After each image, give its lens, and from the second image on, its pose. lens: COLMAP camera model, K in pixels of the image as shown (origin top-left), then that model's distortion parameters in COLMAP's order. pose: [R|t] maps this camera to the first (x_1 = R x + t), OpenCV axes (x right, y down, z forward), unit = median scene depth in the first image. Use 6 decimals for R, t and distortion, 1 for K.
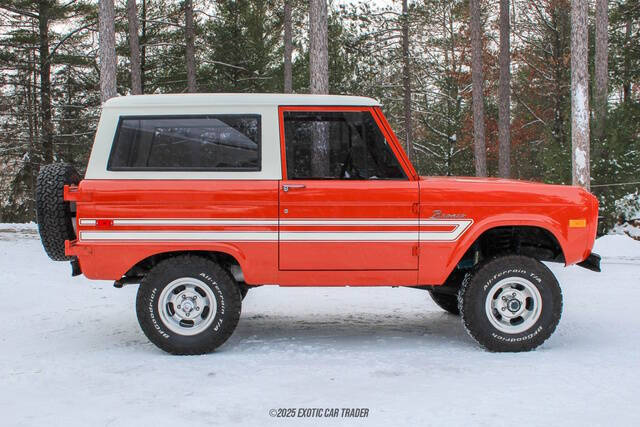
lens RADIAL K [[549.8, 0, 320.0], [0, 549.8, 213.5], [0, 0, 1]] dist [-0.096831, 0.013756]
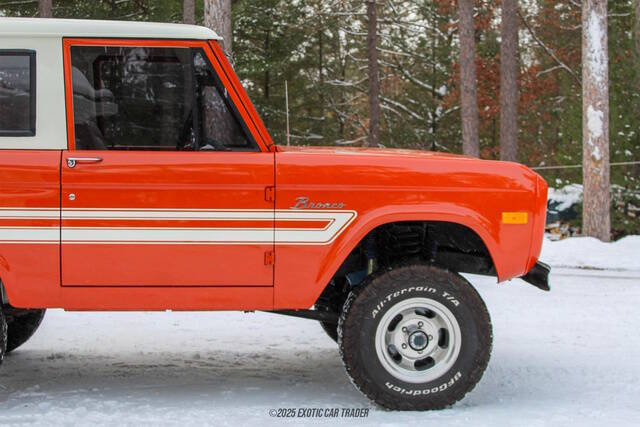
lens RADIAL K [[812.8, 0, 320.0], [0, 812.8, 213.5], [0, 0, 1]] dist [-0.067555, 0.024667]
pose [[0.998334, 0.004387, 0.057540, 0.177269], [-0.005169, 0.999896, 0.013447, 0.000776], [-0.057475, -0.013722, 0.998253, 0.014014]]
